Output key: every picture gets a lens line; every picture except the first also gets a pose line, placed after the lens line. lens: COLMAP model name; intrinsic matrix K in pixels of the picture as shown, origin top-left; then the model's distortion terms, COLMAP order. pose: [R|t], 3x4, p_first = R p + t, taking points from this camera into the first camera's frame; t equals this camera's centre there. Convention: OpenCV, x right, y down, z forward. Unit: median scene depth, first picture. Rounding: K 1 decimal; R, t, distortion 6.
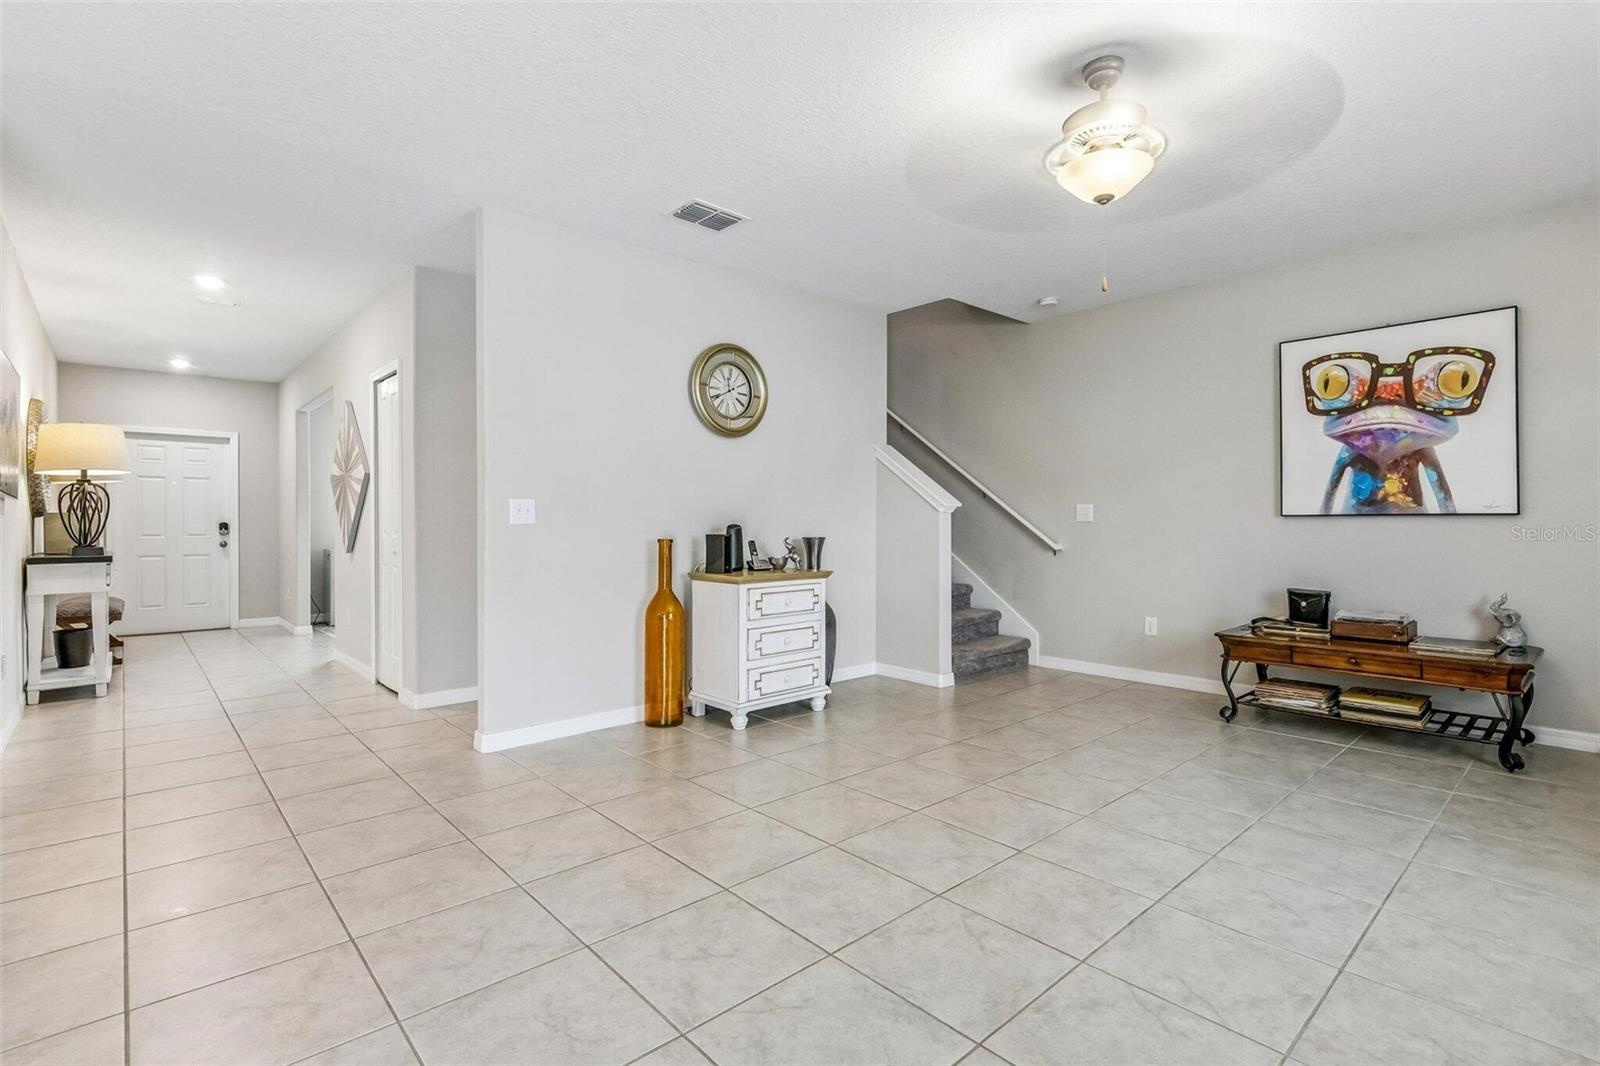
lens RADIAL K [[744.8, 0, 789.2], [0, 744.8, 525.8], [0, 0, 1]] dist [0.005064, -0.005469]
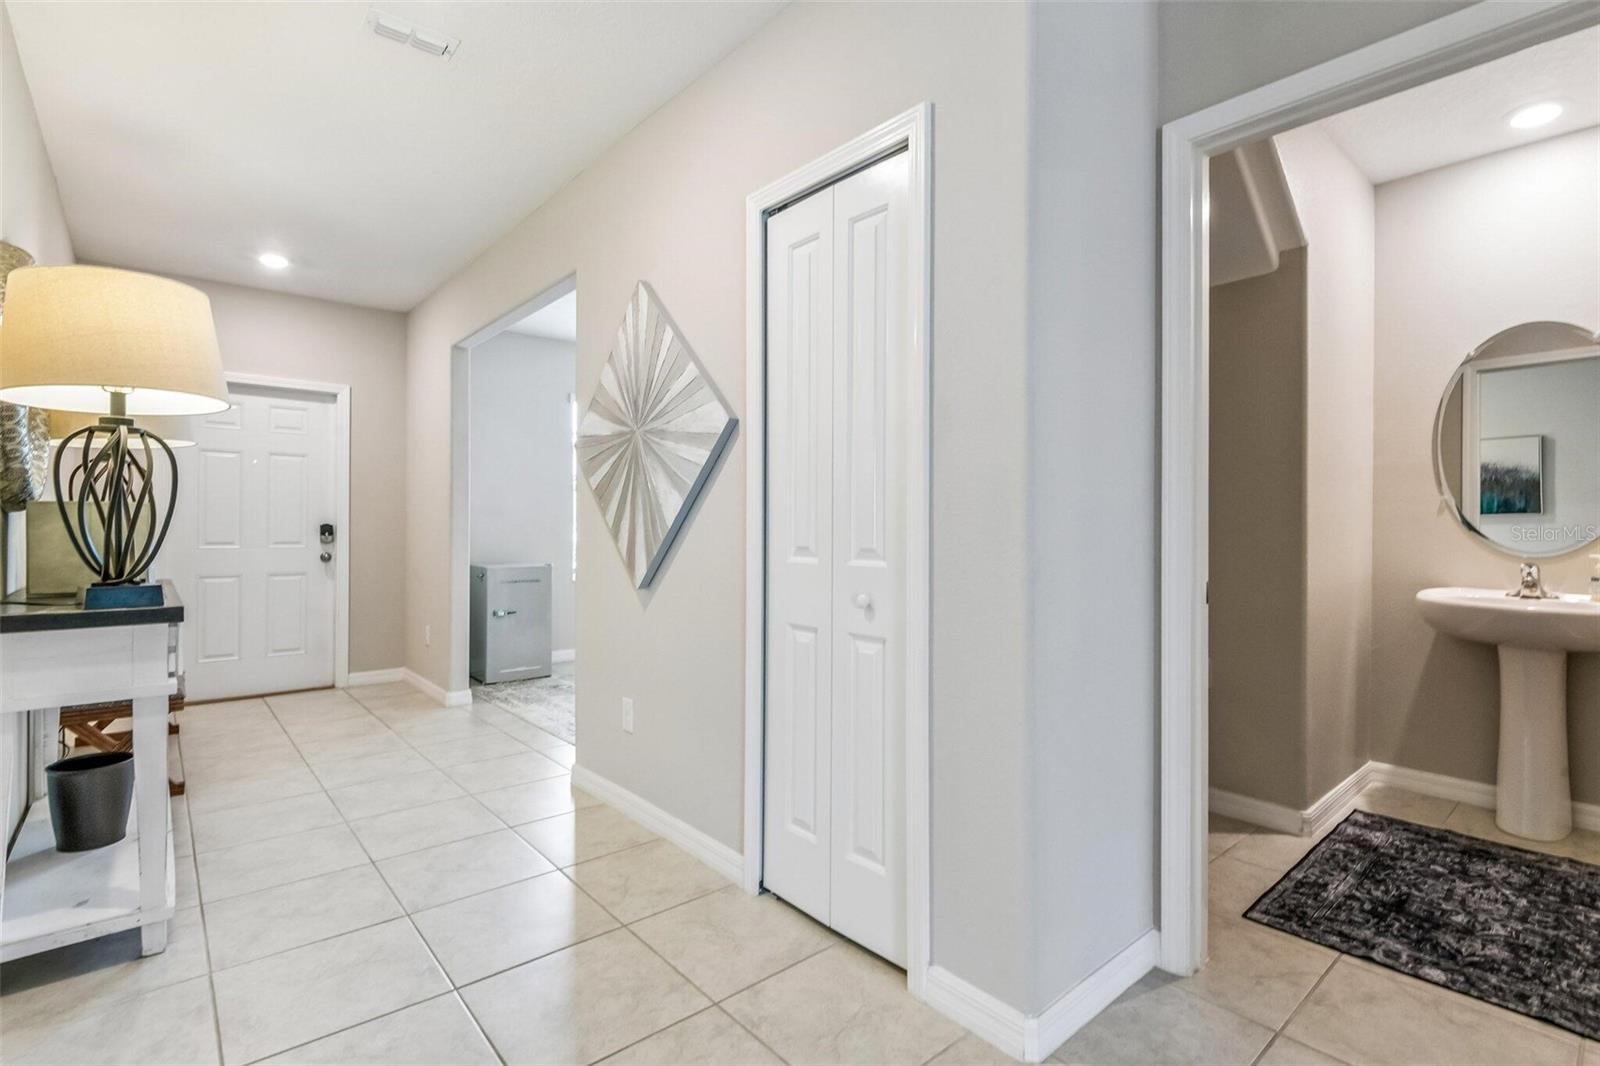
lens RADIAL K [[744.8, 0, 787.0], [0, 744.8, 524.0], [0, 0, 1]] dist [0.005064, -0.005469]
pose [[0.999689, 0.006379, -0.024096, -0.535056], [-0.006526, 0.999961, -0.006031, -0.004813], [0.024056, 0.006187, 0.999691, 0.563936]]
